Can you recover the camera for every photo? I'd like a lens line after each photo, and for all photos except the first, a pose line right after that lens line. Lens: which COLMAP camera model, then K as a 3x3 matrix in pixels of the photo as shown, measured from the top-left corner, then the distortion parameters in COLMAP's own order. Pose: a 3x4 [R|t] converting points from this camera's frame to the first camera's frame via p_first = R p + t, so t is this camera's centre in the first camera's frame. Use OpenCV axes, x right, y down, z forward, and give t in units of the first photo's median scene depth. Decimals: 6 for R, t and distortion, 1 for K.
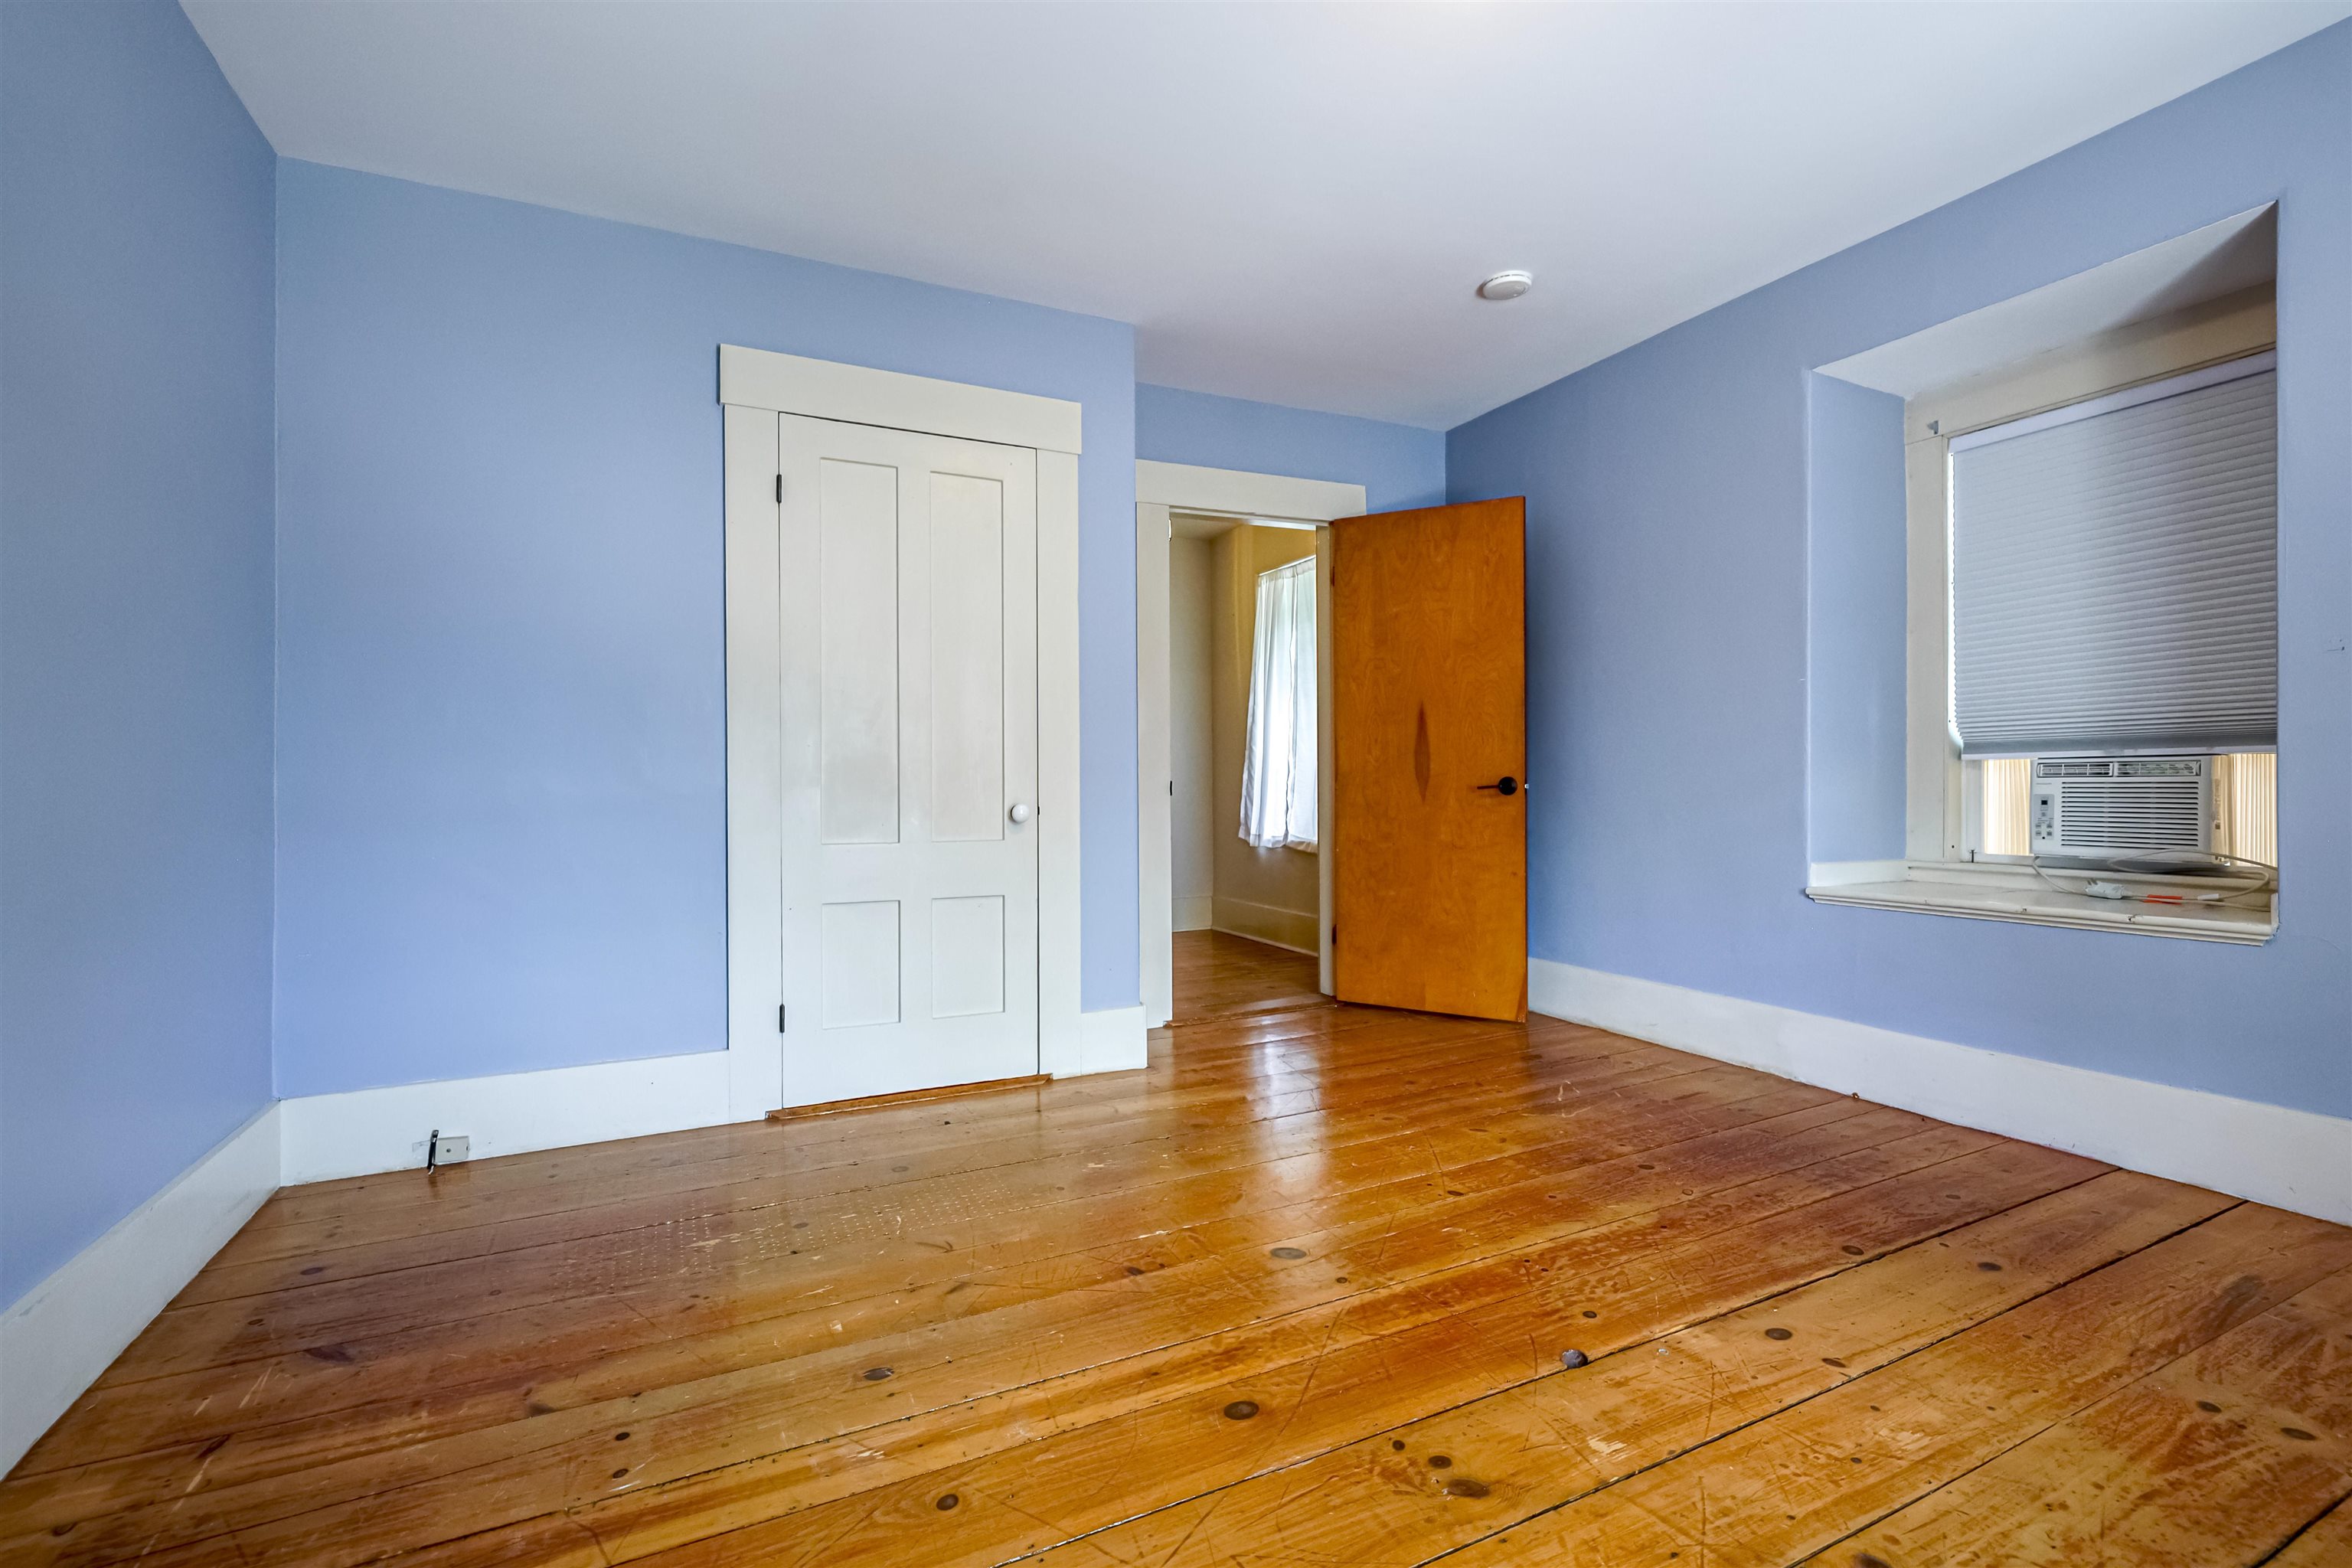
lens RADIAL K [[1065.3, 0, 1181.1], [0, 1065.3, 785.0], [0, 0, 1]] dist [0.001918, -0.000476]
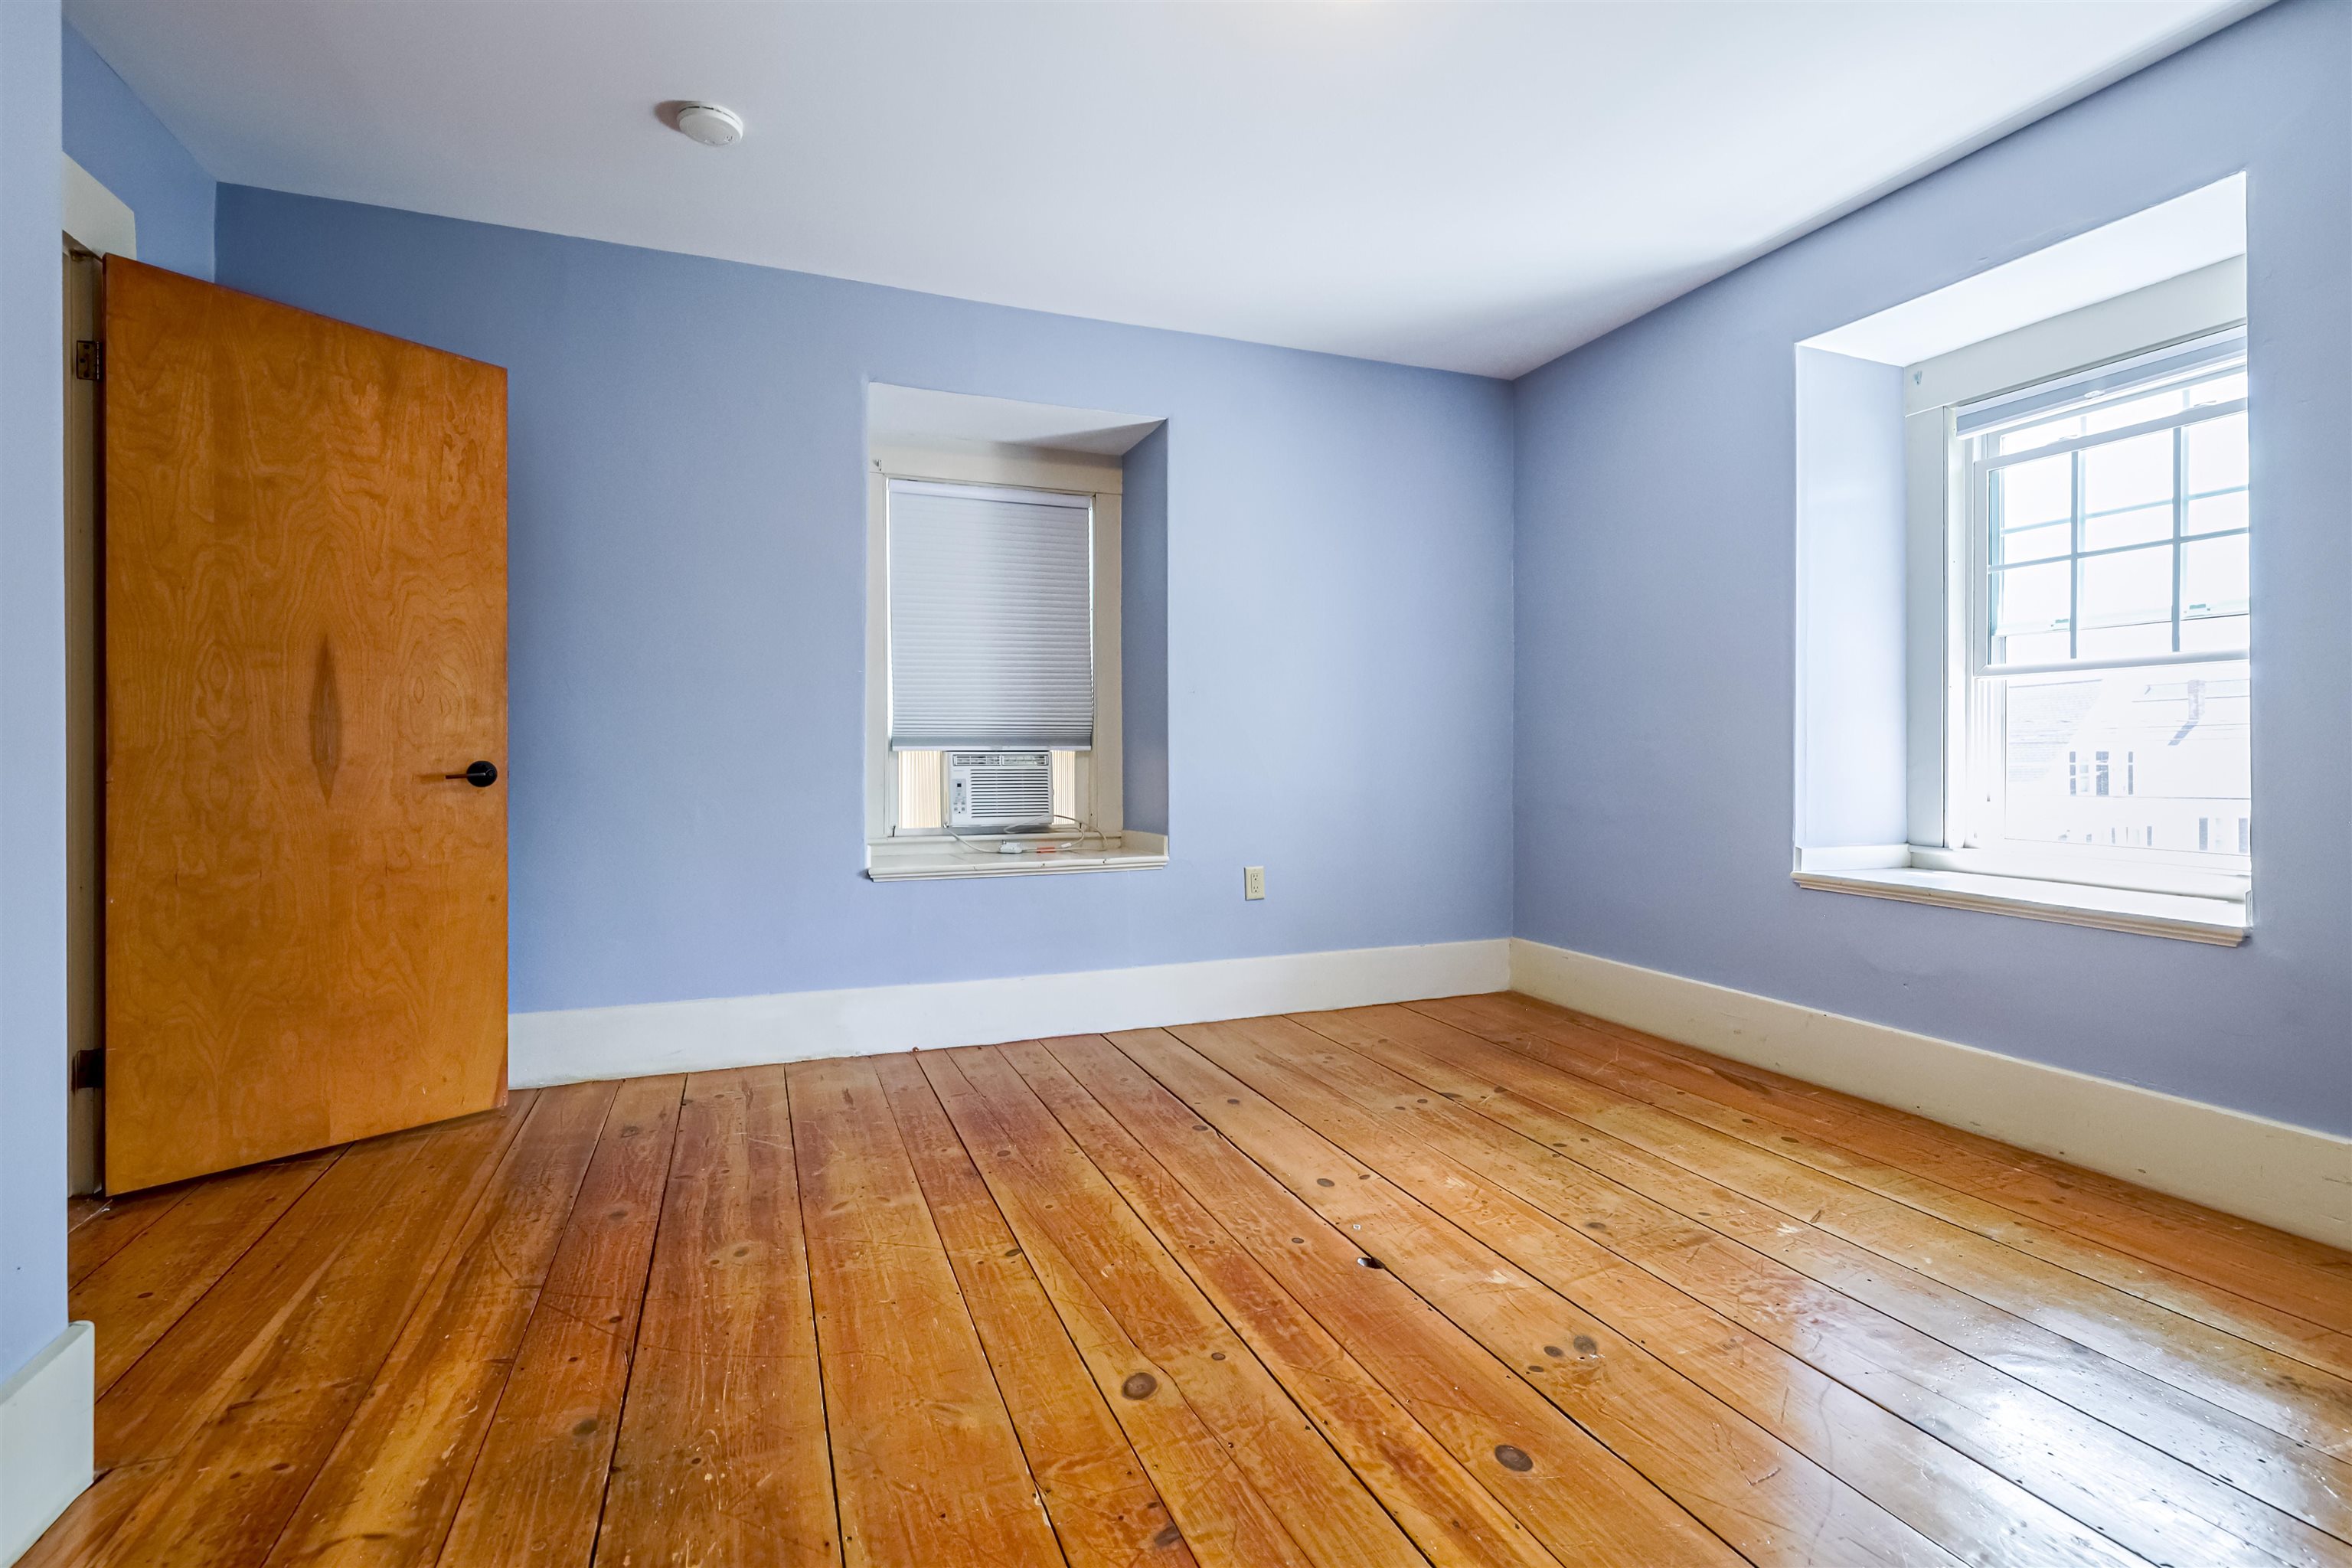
lens RADIAL K [[1065.3, 0, 1172.0], [0, 1065.3, 762.7], [0, 0, 1]] dist [0.001918, -0.000476]
pose [[0.076492, 0.010249, 0.997018, -0.466102], [0.006092, 0.999924, -0.010746, 0.004904], [-0.997052, 0.006896, 0.076424, 0.653411]]
